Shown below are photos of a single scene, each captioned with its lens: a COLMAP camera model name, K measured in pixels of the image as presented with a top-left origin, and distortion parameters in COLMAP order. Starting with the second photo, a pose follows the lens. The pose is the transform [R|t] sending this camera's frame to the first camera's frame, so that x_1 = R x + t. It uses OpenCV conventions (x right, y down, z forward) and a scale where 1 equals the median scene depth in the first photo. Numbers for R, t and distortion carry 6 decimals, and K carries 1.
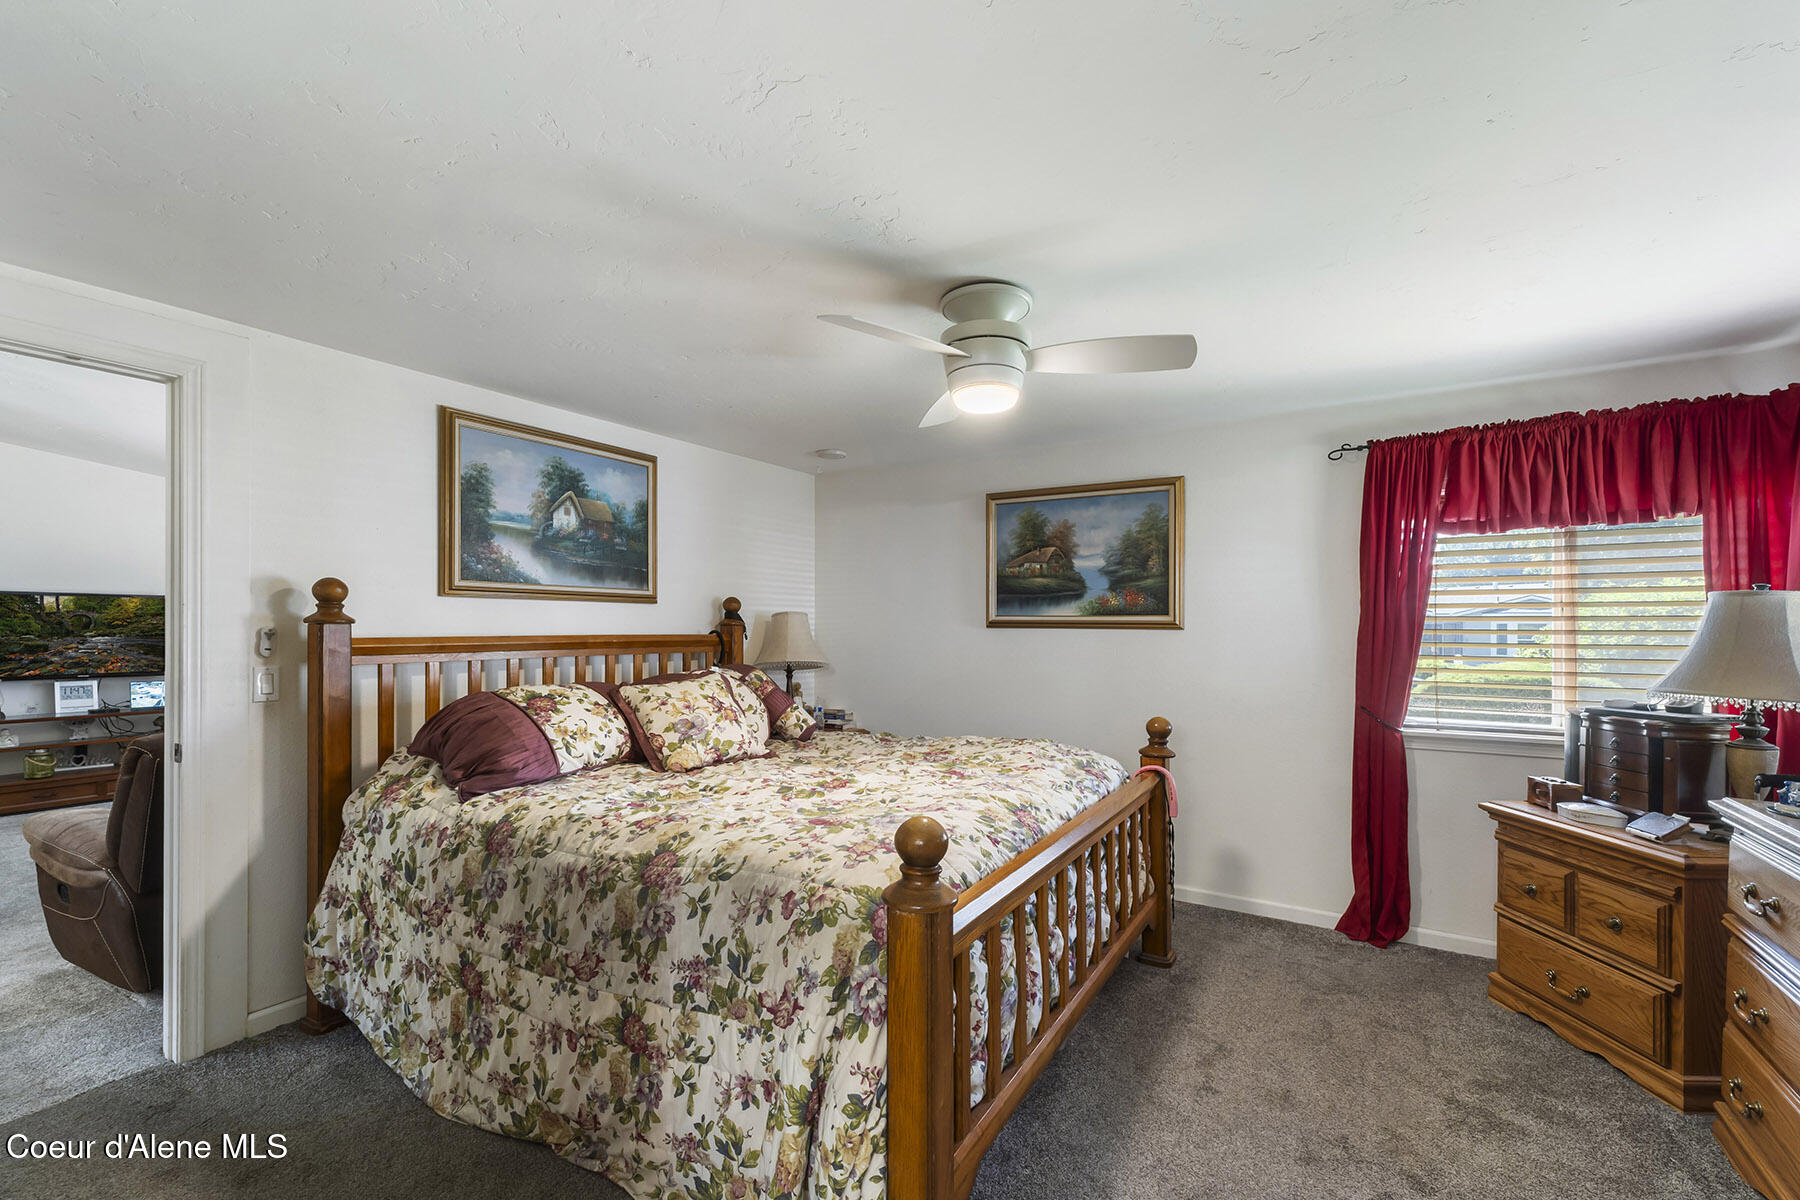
lens RADIAL K [[773.2, 0, 893.4], [0, 773.2, 632.4], [0, 0, 1]] dist [0.001732, 0.000172]
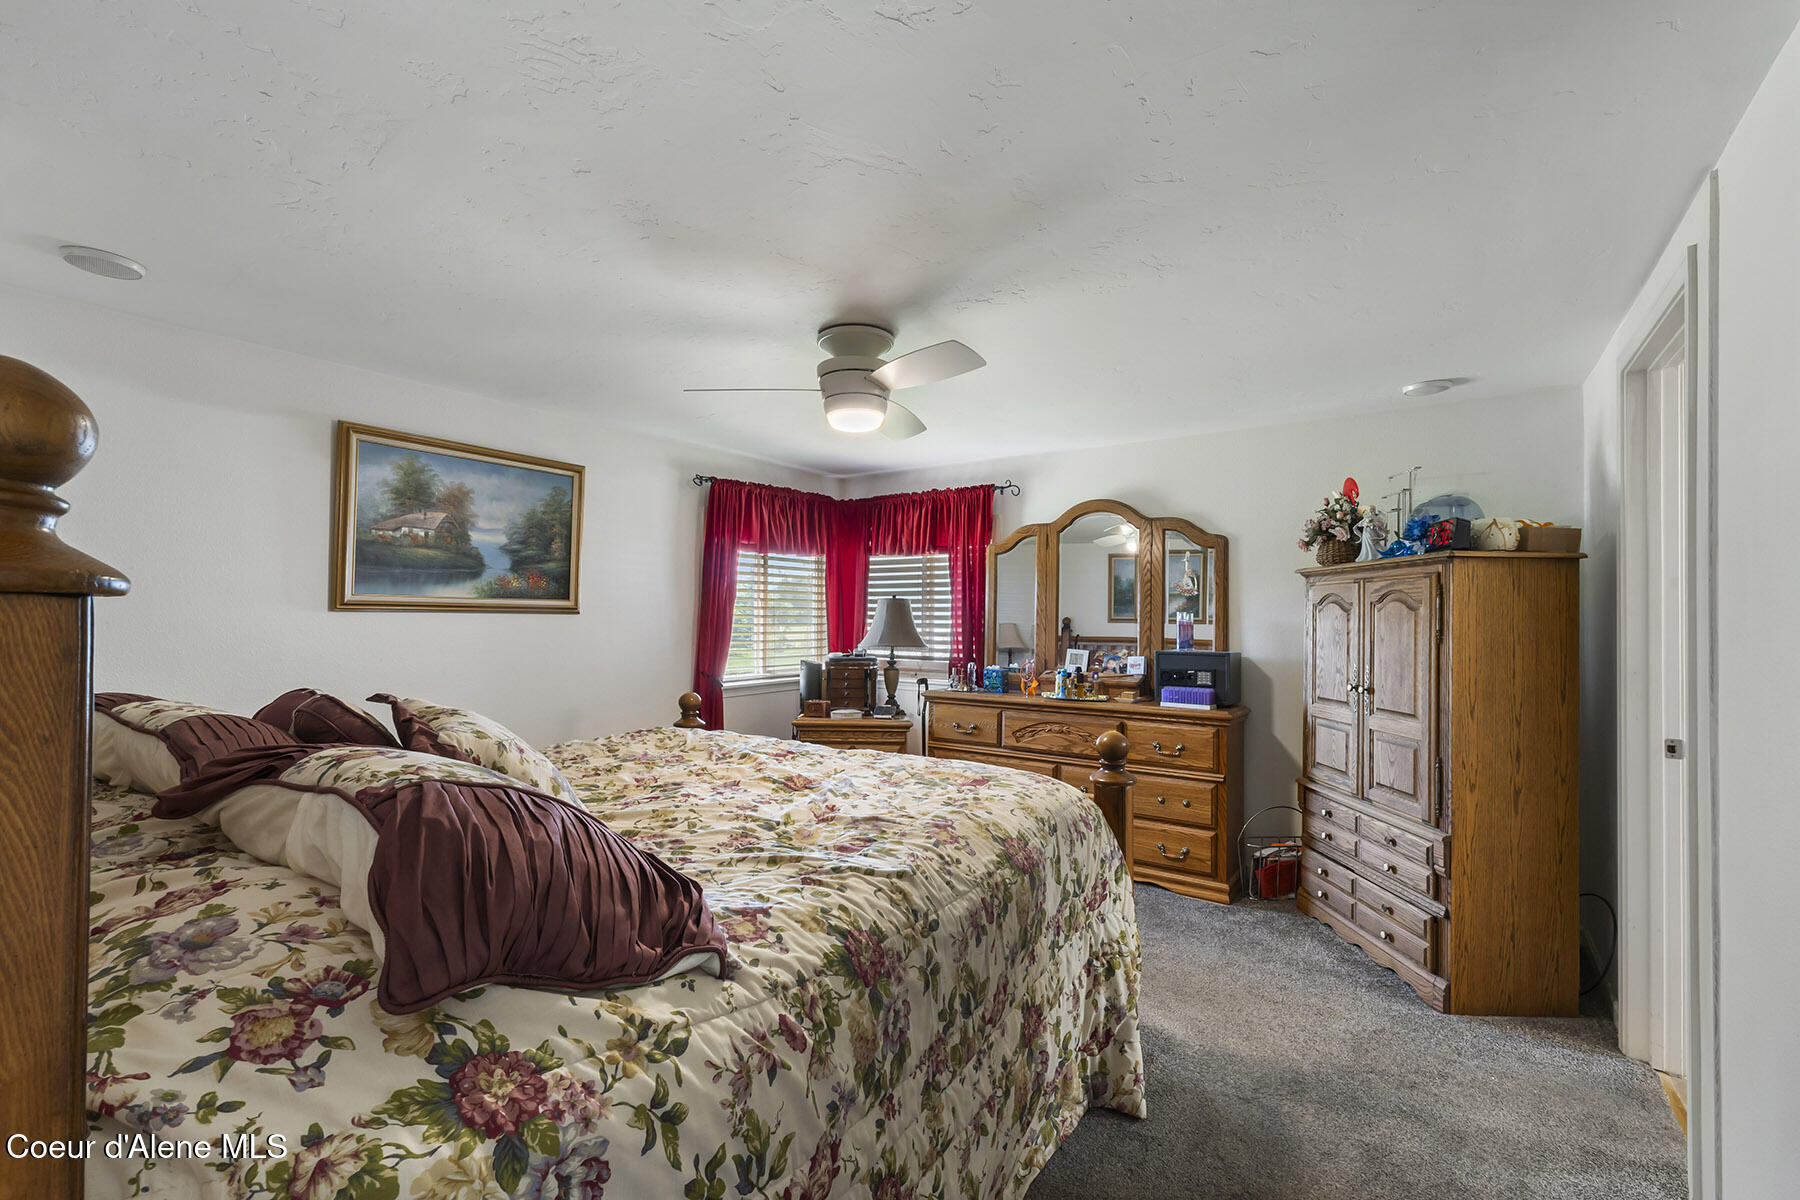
lens RADIAL K [[756.7, 0, 890.9], [0, 756.7, 608.3], [0, 0, 1]] dist [0.000403, -0.000154]
pose [[0.069382, 0.007899, 0.997559, -0.600826], [-0.000286, 0.999969, -0.007898, -0.003469], [-0.997590, 0.000262, 0.069382, 0.508195]]
